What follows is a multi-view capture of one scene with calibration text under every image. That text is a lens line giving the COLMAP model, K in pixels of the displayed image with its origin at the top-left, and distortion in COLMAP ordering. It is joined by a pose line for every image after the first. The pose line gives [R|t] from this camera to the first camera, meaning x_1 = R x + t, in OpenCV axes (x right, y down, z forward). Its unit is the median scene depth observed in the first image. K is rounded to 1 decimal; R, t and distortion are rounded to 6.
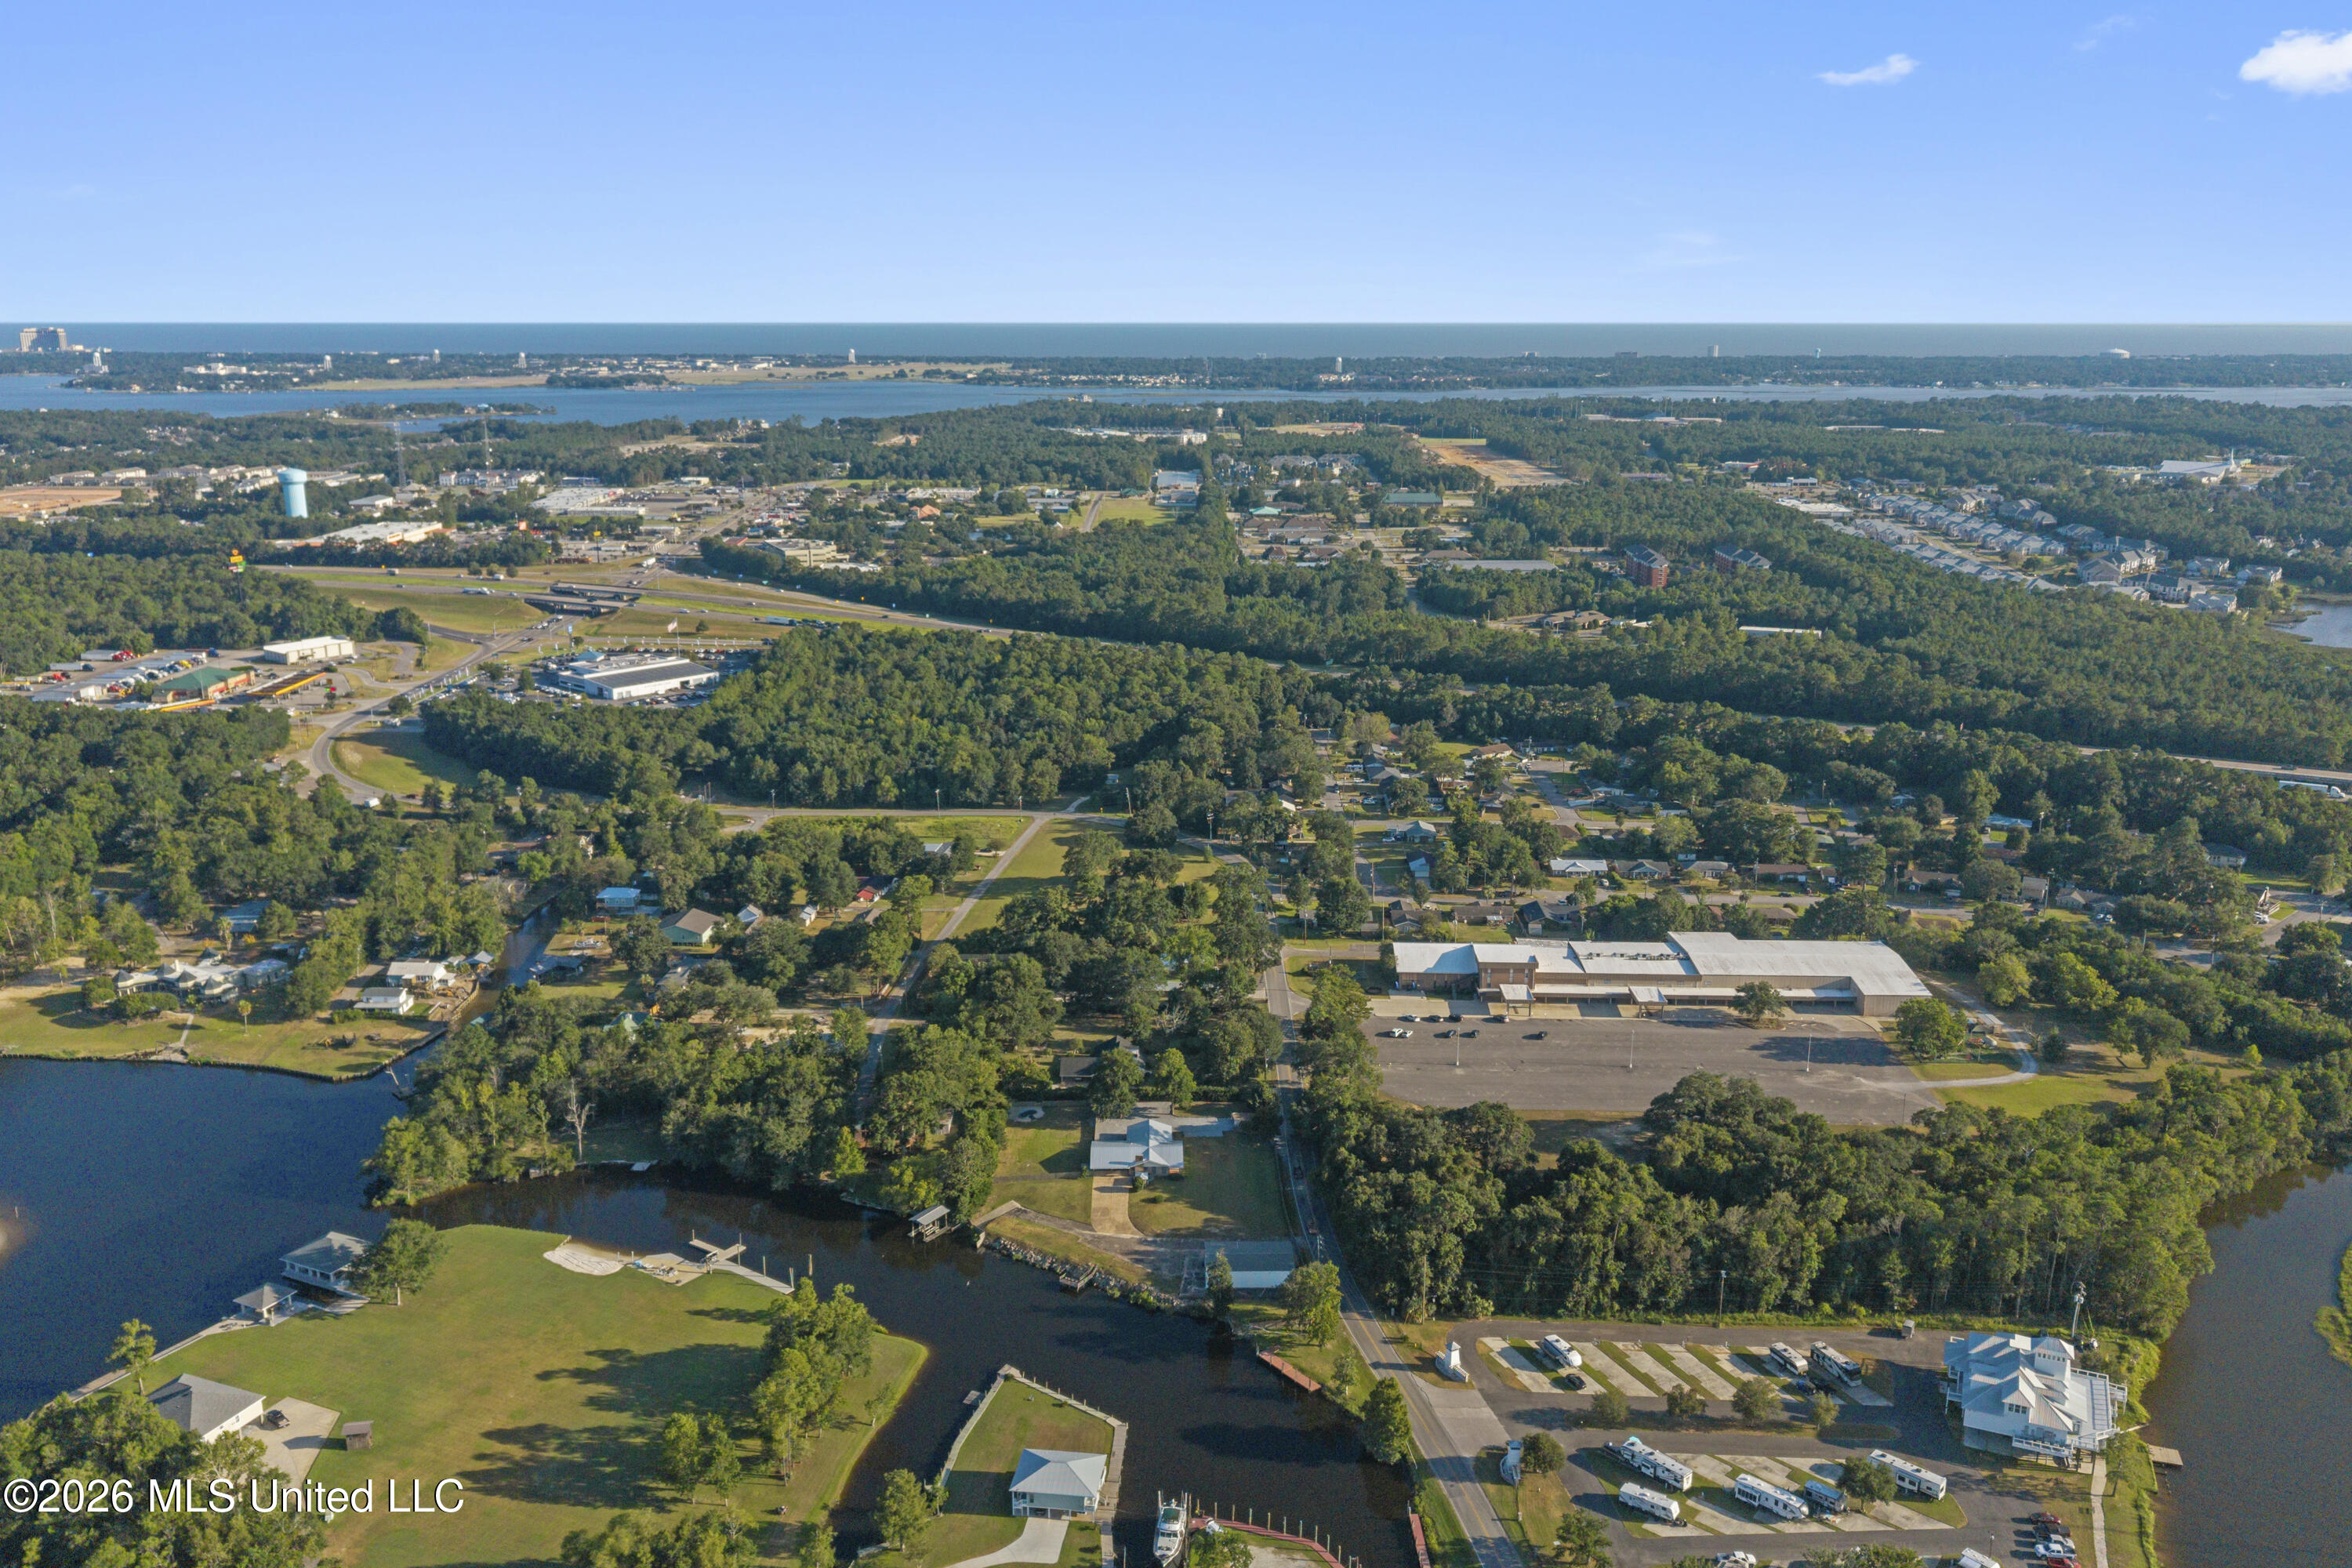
lens RADIAL K [[1859.6, 0, 1171.3], [0, 1859.6, 788.0], [0, 0, 1]] dist [0.090149, -0.155319]
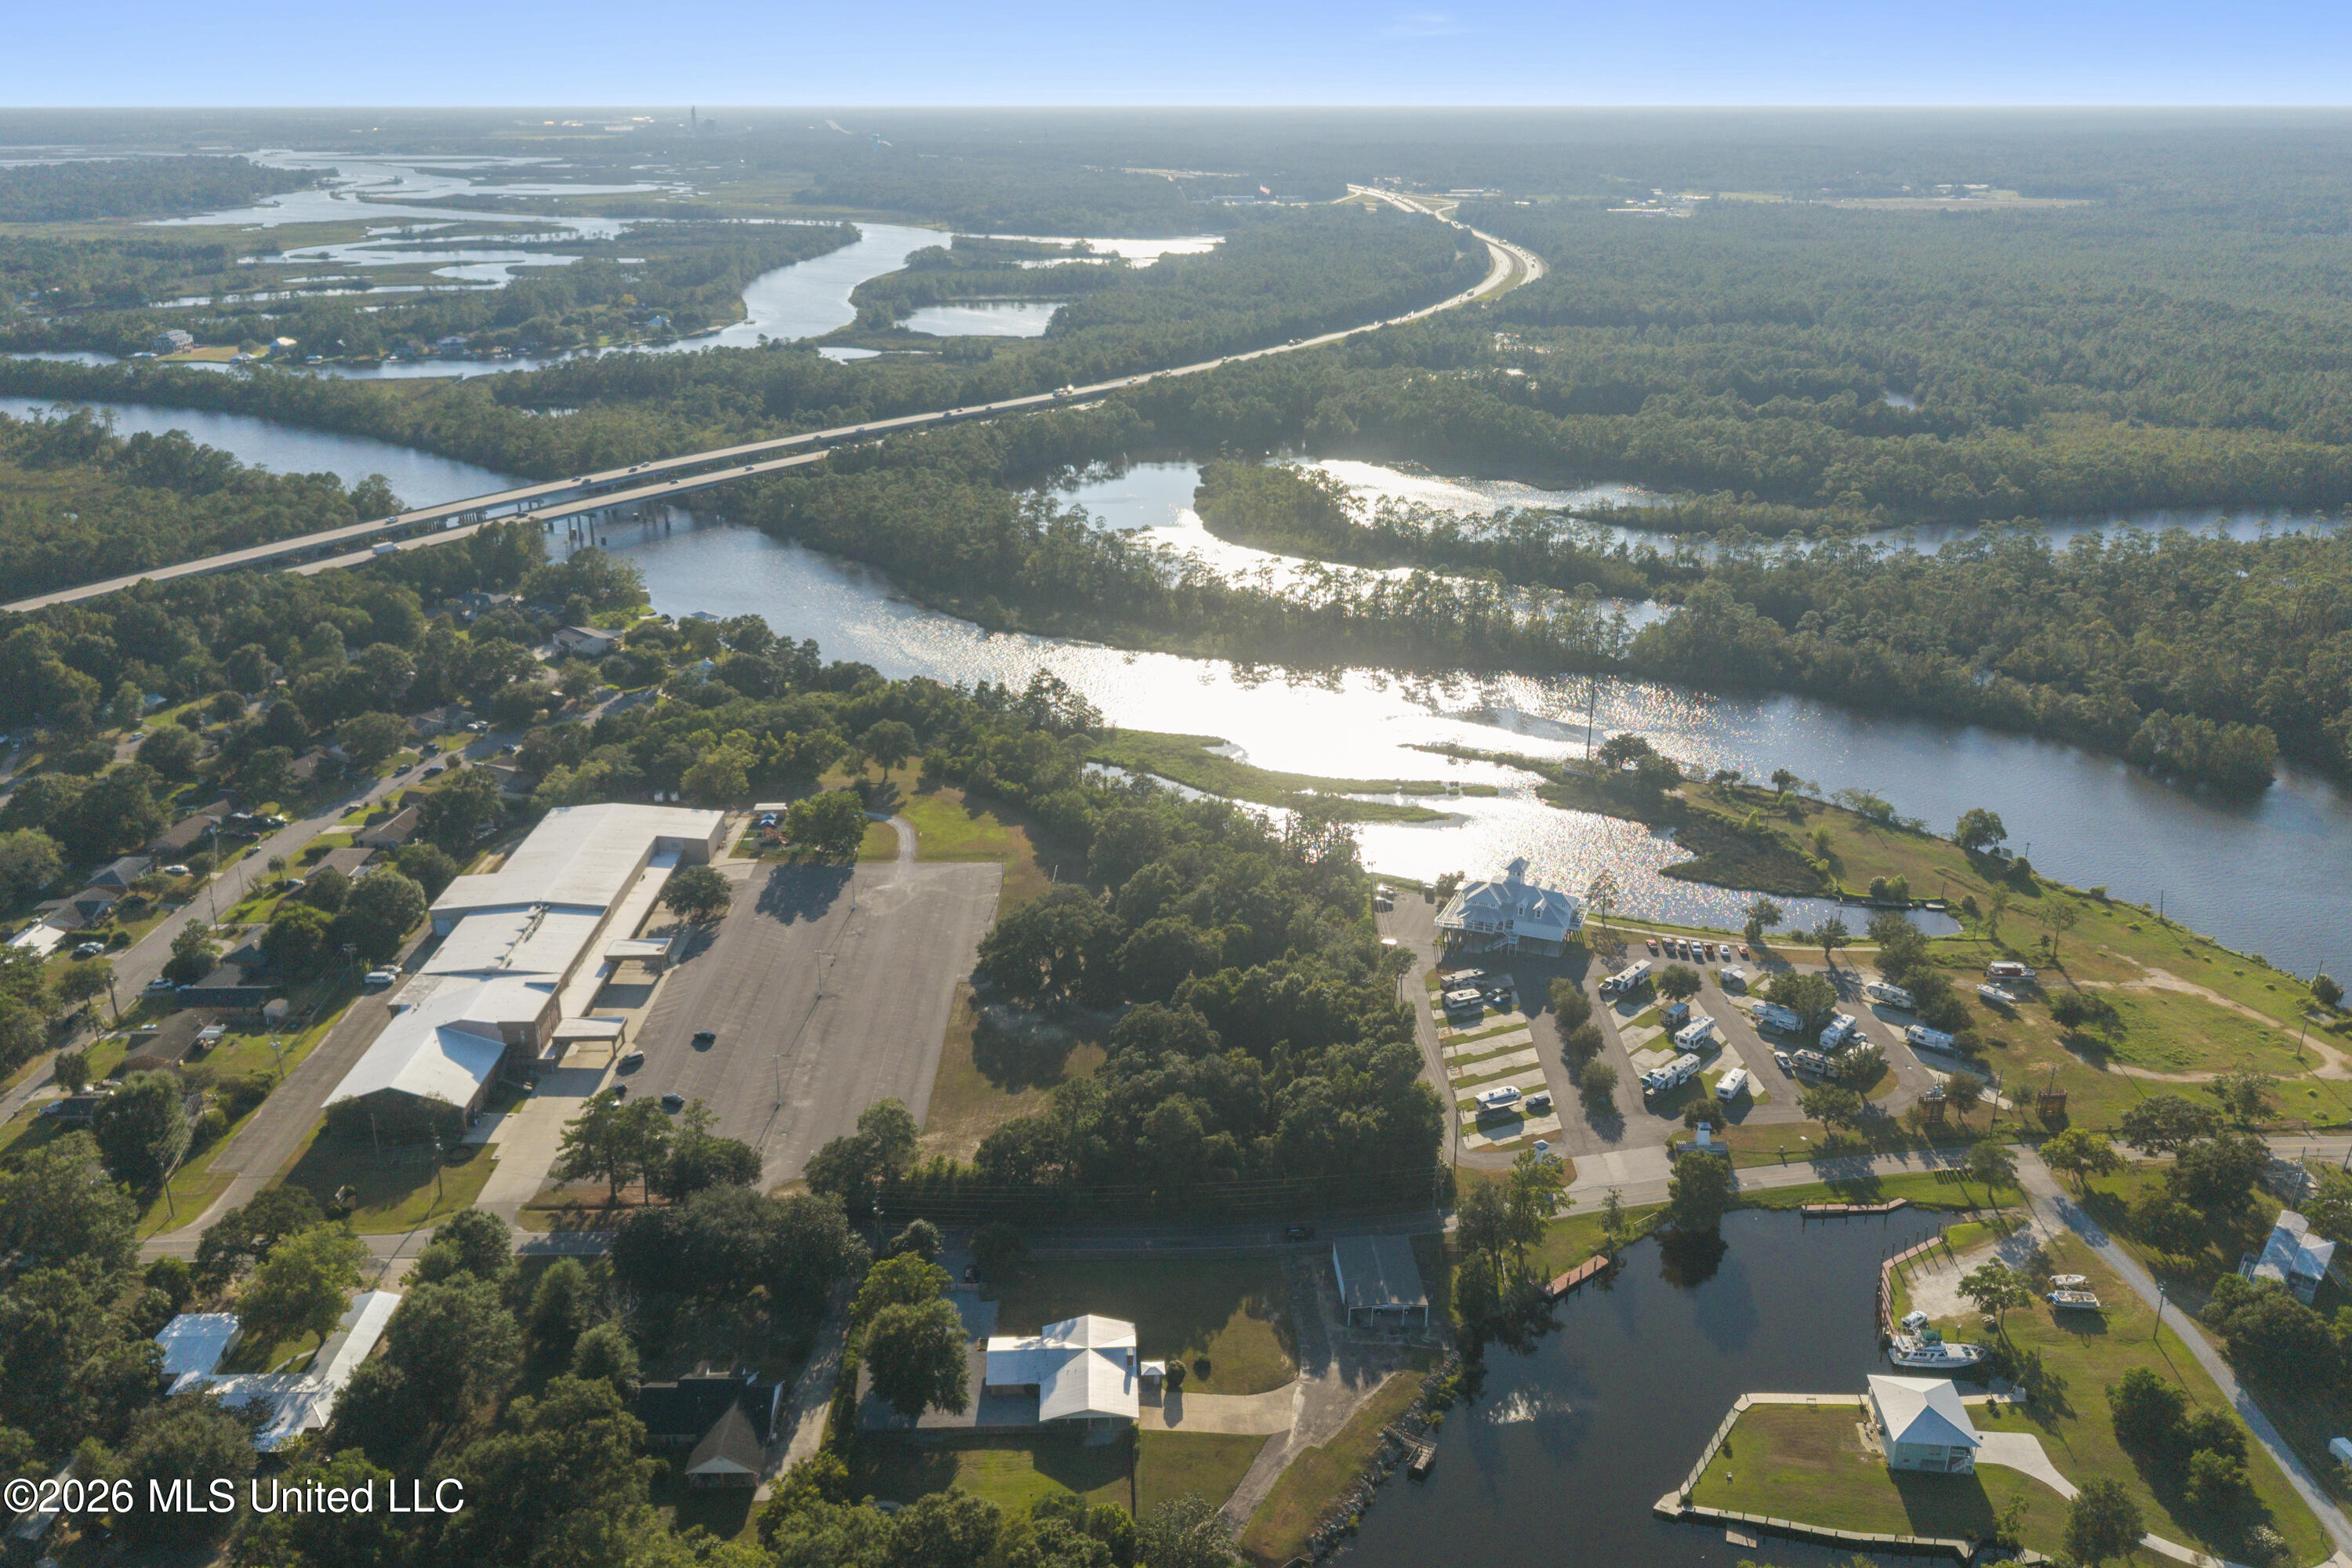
lens RADIAL K [[1861.9, 0, 1171.7], [0, 1861.9, 777.9], [0, 0, 1]] dist [0.066425, -0.094230]
pose [[-0.031457, -0.343411, 0.938658, -0.588824], [0.244448, 0.907960, 0.340372, -0.209783], [-0.969152, 0.240161, 0.055385, 0.955176]]
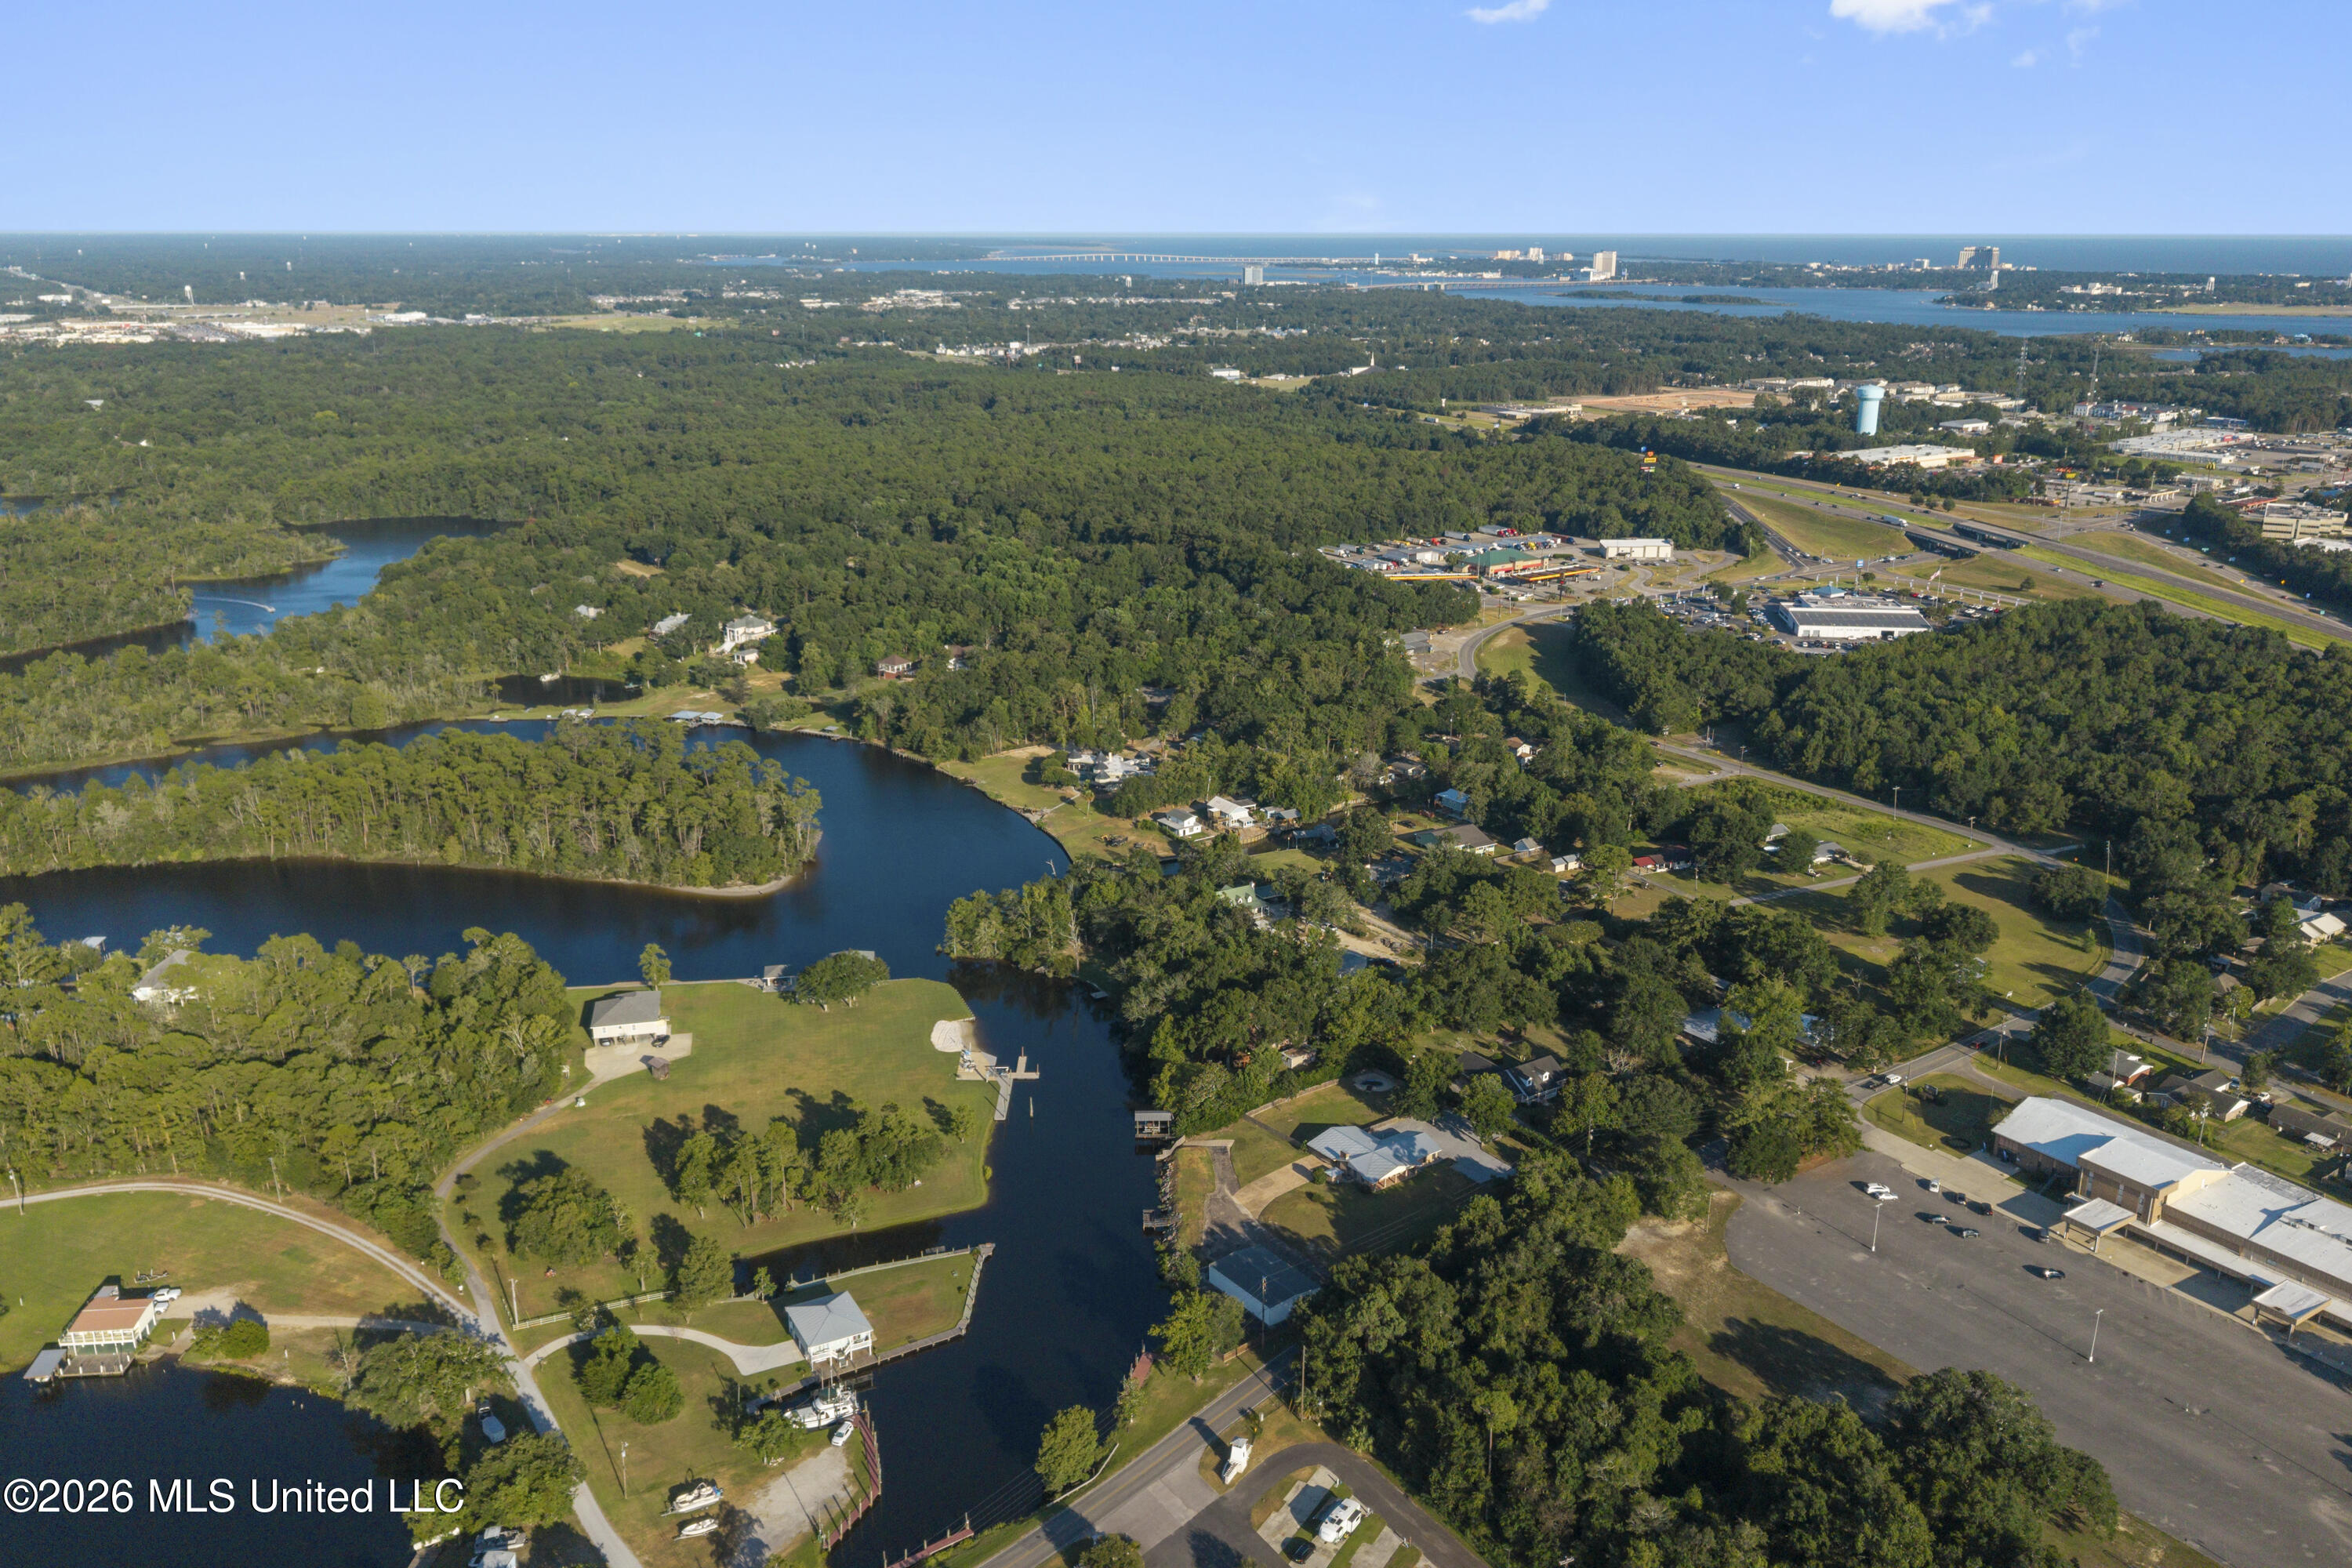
lens RADIAL K [[1861.9, 0, 1171.7], [0, 1861.9, 777.9], [0, 0, 1]] dist [0.066425, -0.094230]
pose [[0.577300, 0.232301, -0.782790, 0.648492], [-0.204627, 0.969244, 0.136723, -0.096265], [0.790476, 0.081249, 0.607080, 0.376563]]
